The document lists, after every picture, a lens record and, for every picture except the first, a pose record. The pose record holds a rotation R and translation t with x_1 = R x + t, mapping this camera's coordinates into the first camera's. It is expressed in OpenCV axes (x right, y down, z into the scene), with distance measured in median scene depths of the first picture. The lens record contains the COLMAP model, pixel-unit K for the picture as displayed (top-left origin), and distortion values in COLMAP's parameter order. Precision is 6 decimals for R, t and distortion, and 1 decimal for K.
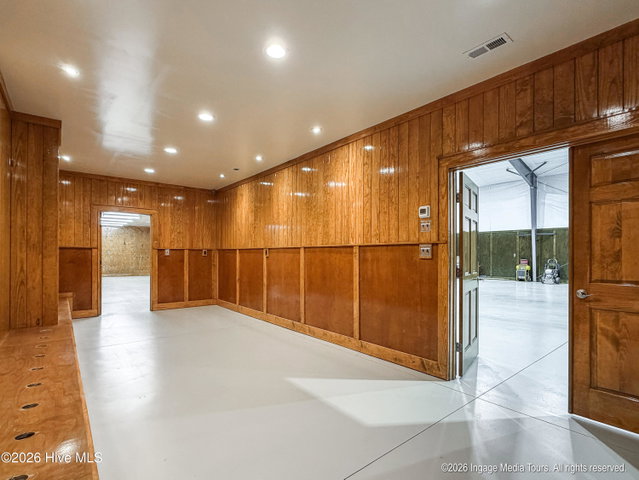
lens RADIAL K [[321.8, 0, 317.7], [0, 321.8, 252.5], [0, 0, 1]] dist [-0.000150, -0.000028]
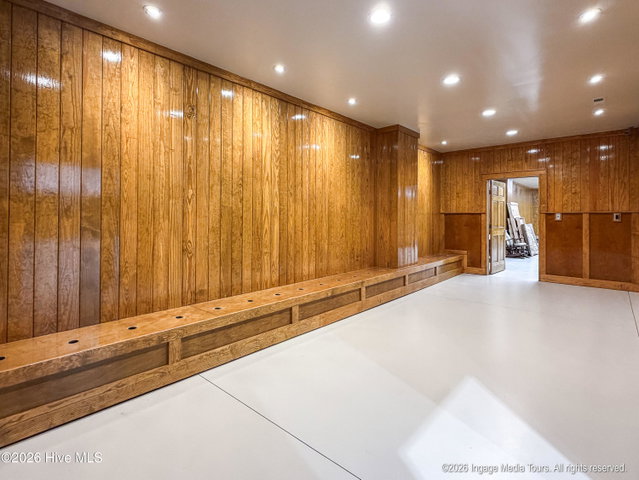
lens RADIAL K [[323.2, 0, 319.0], [0, 323.2, 213.6], [0, 0, 1]] dist [0.000086, 0.000048]
pose [[0.168348, -0.015100, -0.985612, 0.286029], [0.004289, 0.999884, -0.014586, 0.000744], [0.985718, -0.001772, 0.168393, 0.227003]]
